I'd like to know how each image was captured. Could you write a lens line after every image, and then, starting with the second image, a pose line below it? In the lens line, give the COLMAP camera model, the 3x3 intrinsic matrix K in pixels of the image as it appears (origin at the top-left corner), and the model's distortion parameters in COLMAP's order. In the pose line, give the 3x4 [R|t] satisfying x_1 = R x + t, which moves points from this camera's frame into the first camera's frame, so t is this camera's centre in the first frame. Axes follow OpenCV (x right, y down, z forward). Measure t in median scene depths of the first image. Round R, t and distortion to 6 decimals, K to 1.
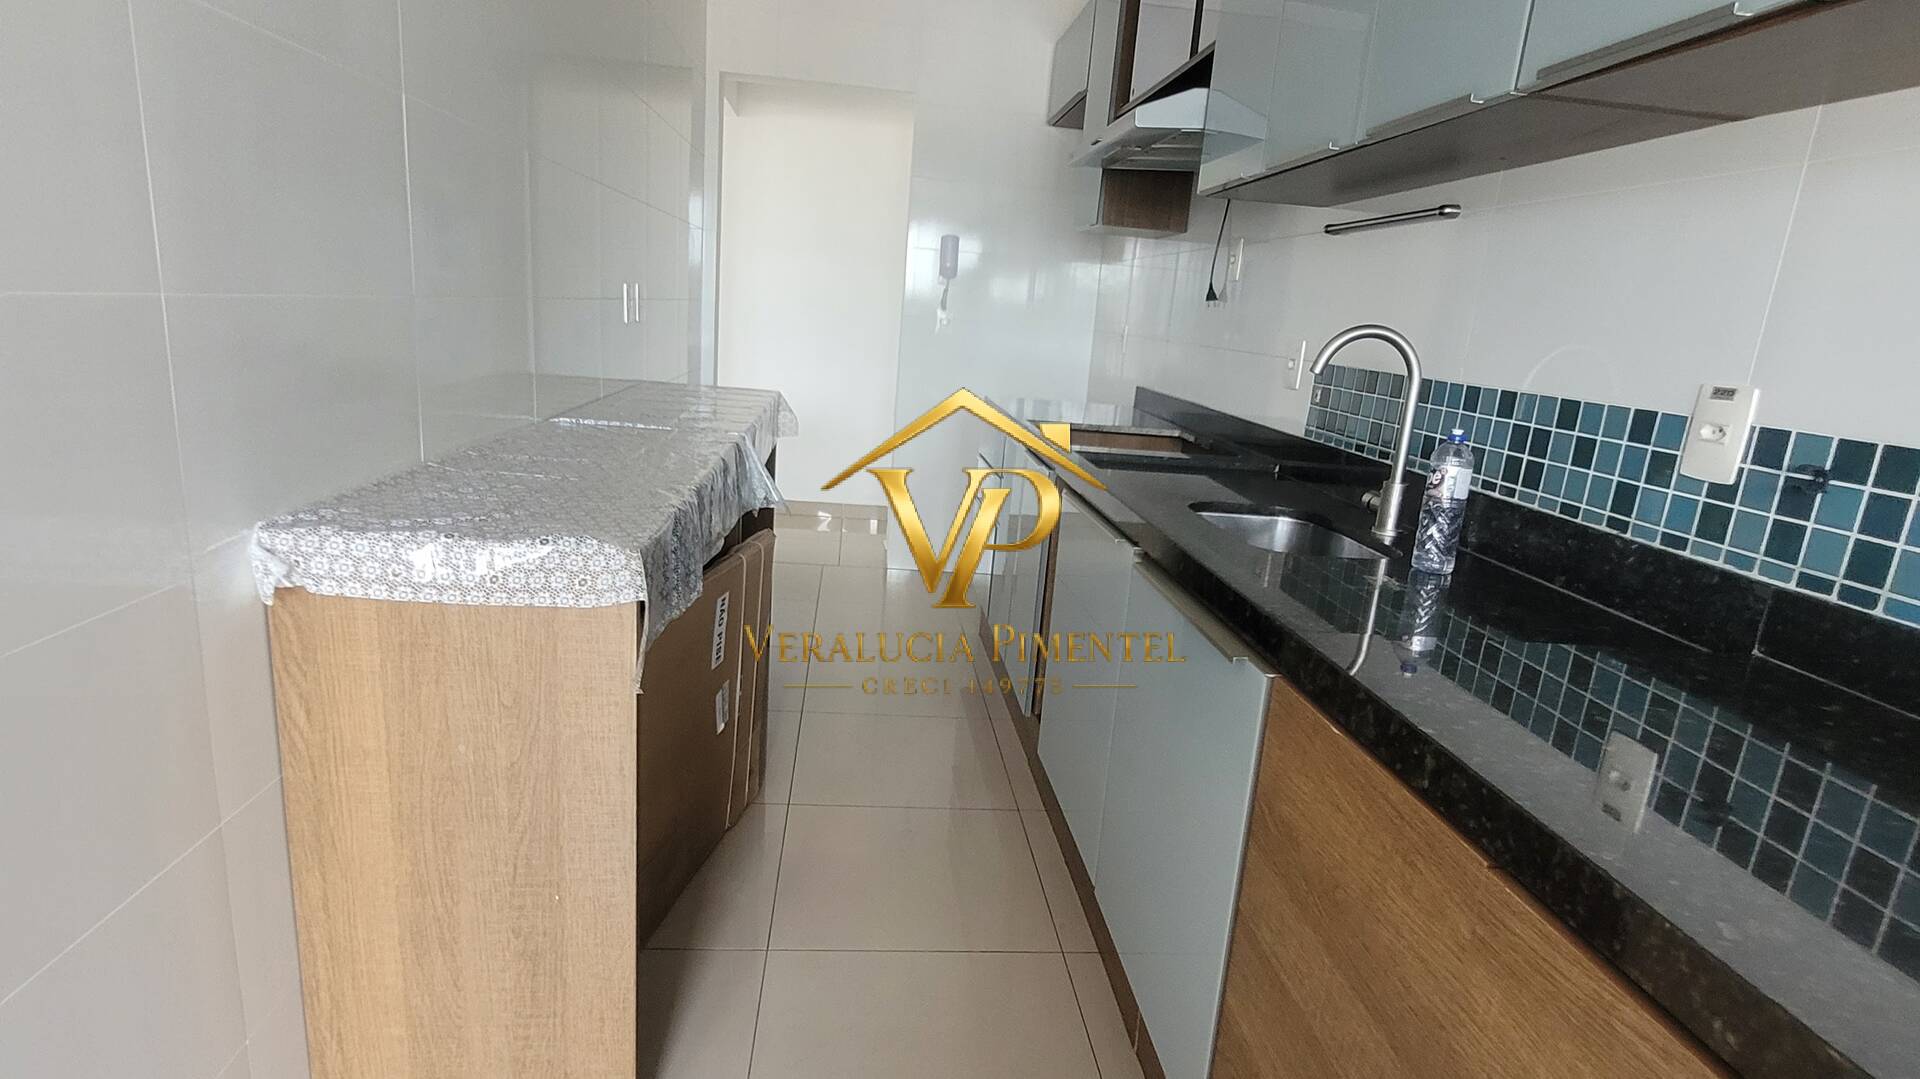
lens RADIAL K [[961.3, 0, 952.9], [0, 961.3, 544.4], [0, 0, 1]] dist [0.001965, -0.001452]
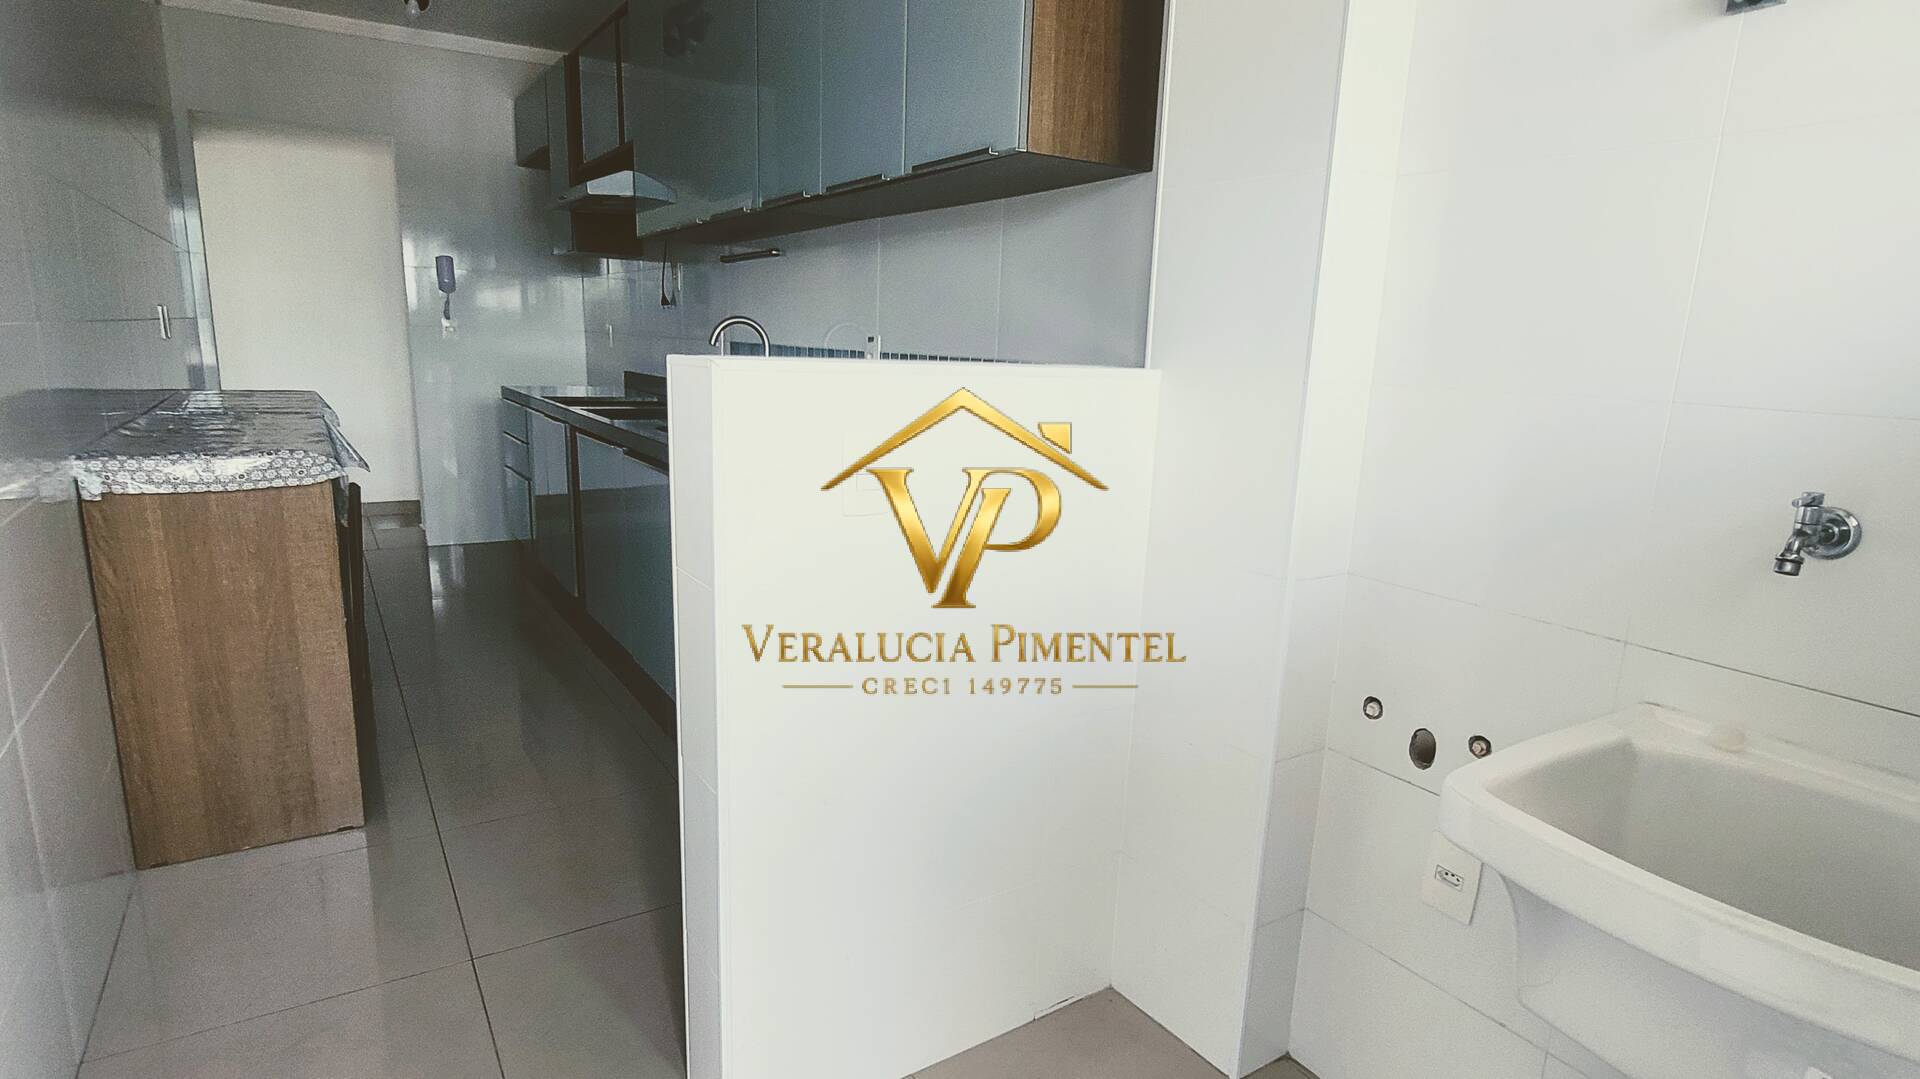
lens RADIAL K [[961.3, 0, 952.9], [0, 961.3, 544.4], [0, 0, 1]] dist [0.001965, -0.001452]
pose [[0.880101, -0.146027, 0.451773, -0.128442], [0.146550, 0.988617, 0.034057, 0.267947], [-0.451604, 0.036234, 0.891483, -1.076119]]
